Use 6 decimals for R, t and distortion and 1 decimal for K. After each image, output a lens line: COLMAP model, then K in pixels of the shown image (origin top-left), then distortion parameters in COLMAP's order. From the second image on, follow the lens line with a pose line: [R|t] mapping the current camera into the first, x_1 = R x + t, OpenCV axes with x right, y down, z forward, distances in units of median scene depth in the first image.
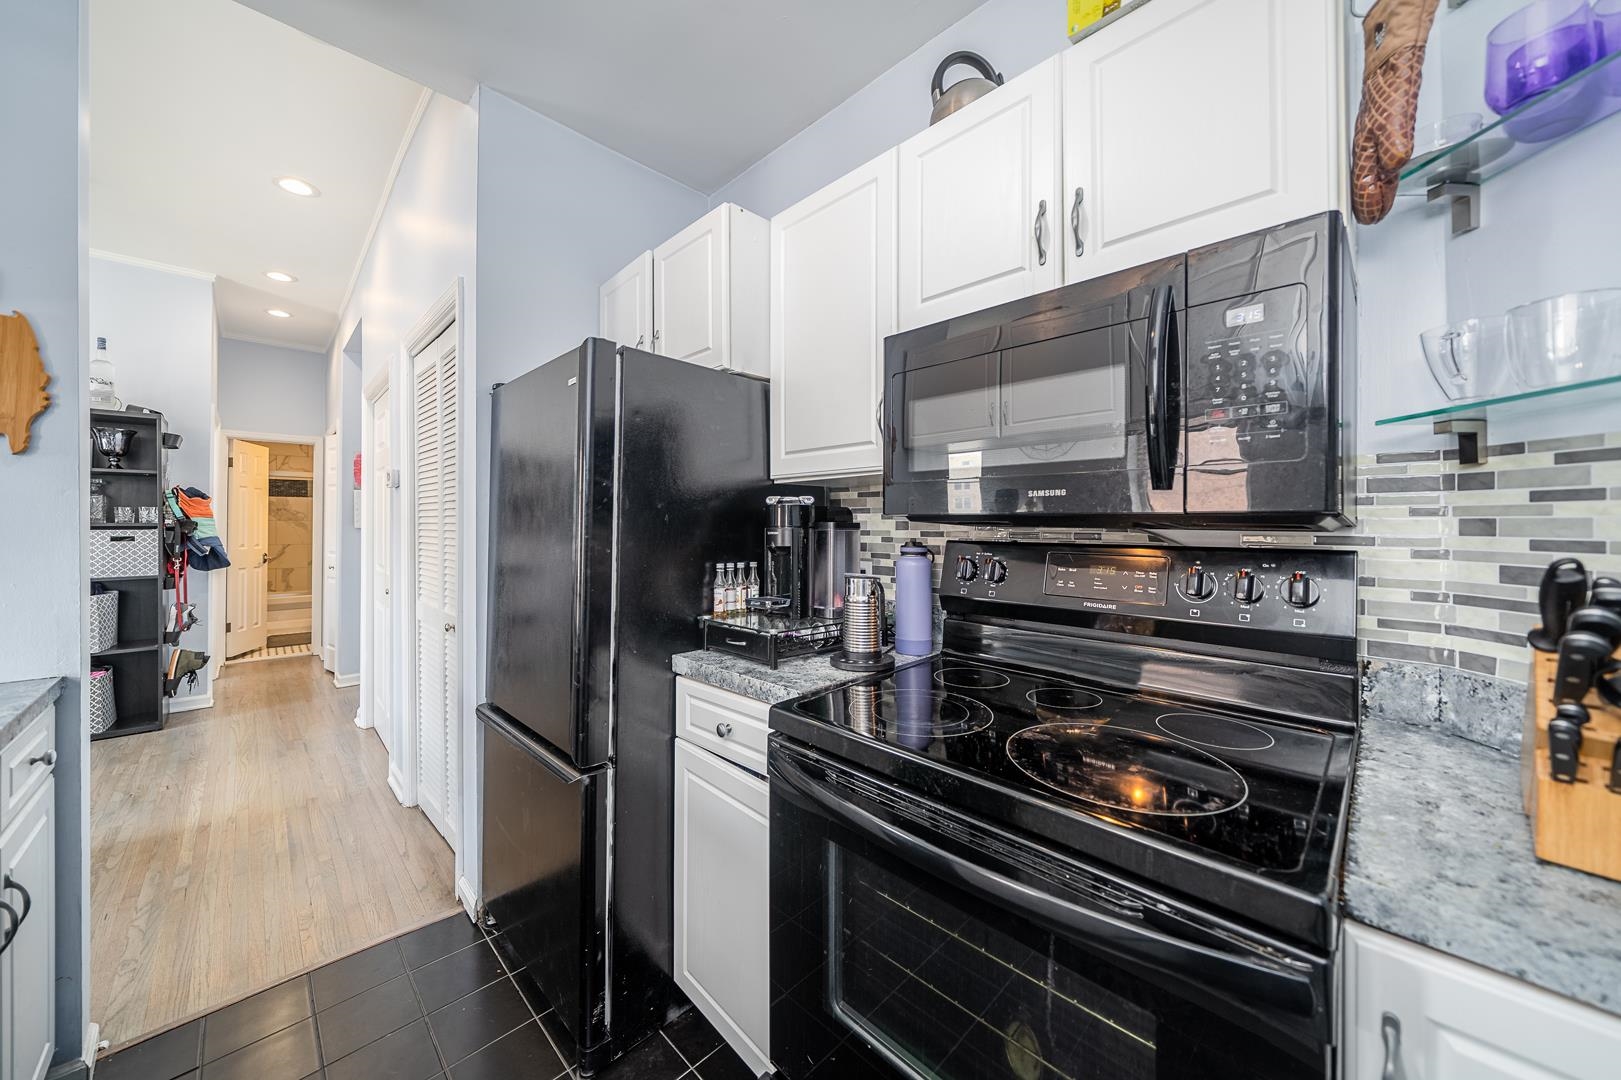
lens RADIAL K [[552.8, 0, 802.4], [0, 552.8, 521.2], [0, 0, 1]] dist [-0.004357, -0.000155]
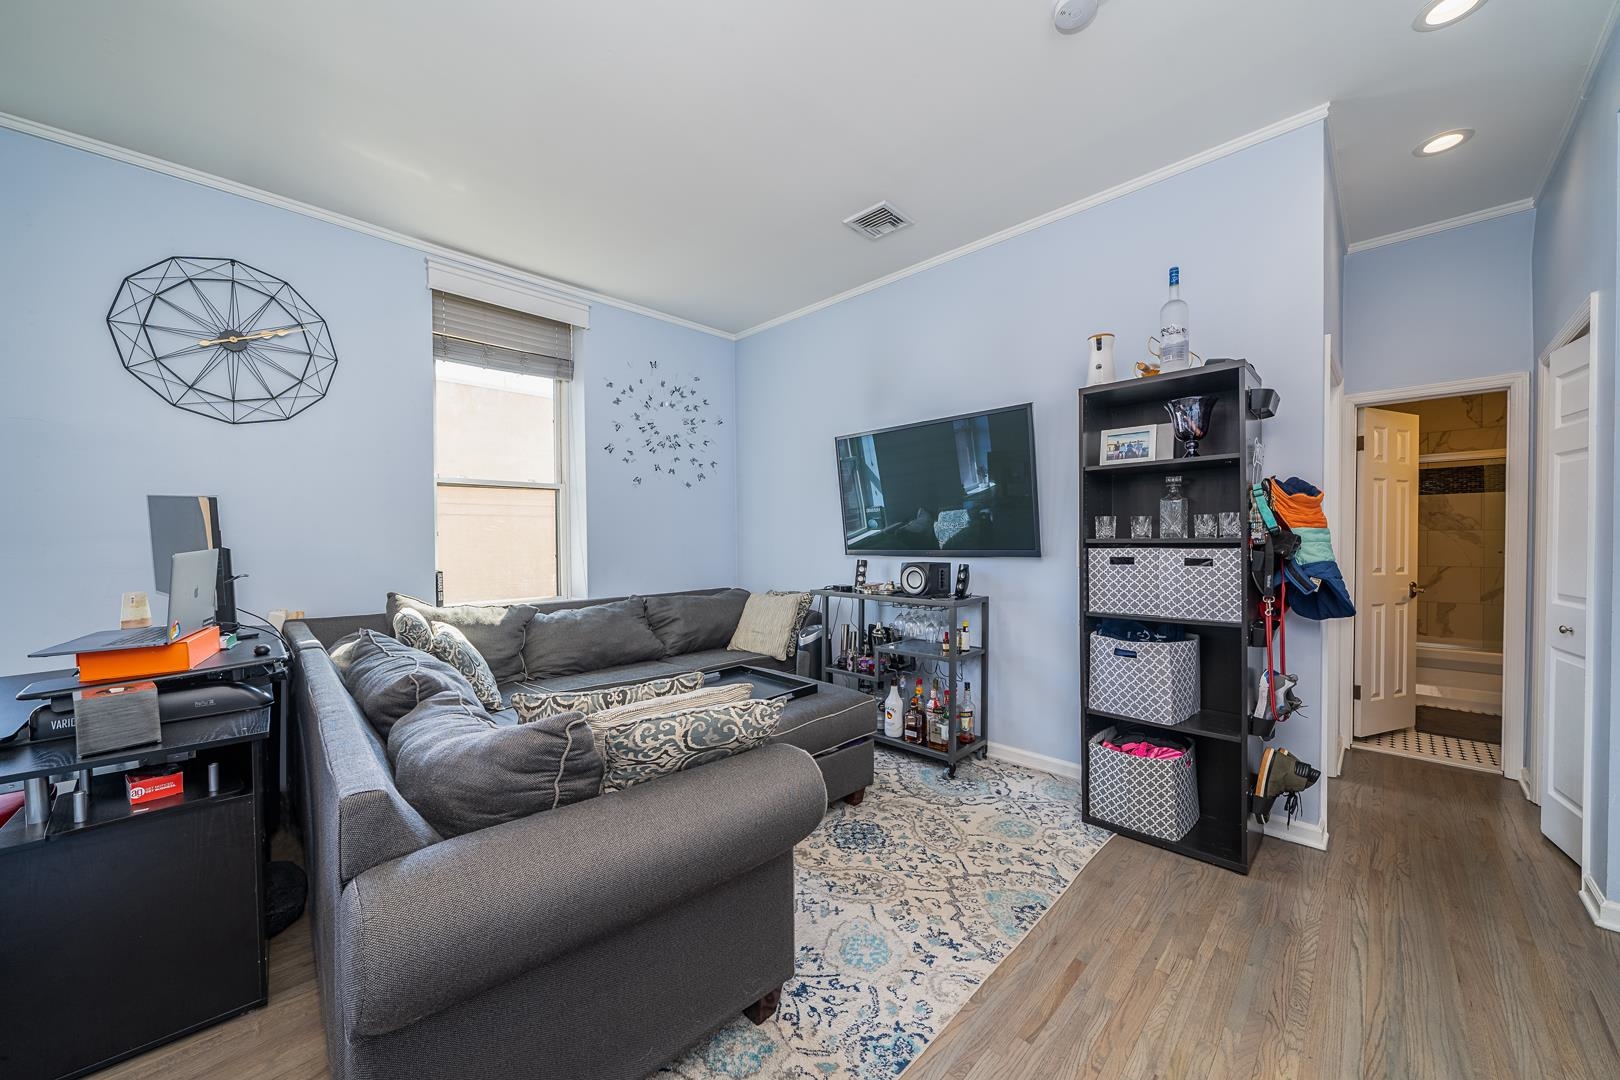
lens RADIAL K [[582.9, 0, 815.6], [0, 582.9, 546.5], [0, 0, 1]] dist [-0.001171, -0.000499]
pose [[0.006280, 0.013934, -0.999883, -0.511935], [0.011492, 0.999836, 0.014006, -0.001716], [0.999914, -0.011579, 0.006119, 0.506375]]
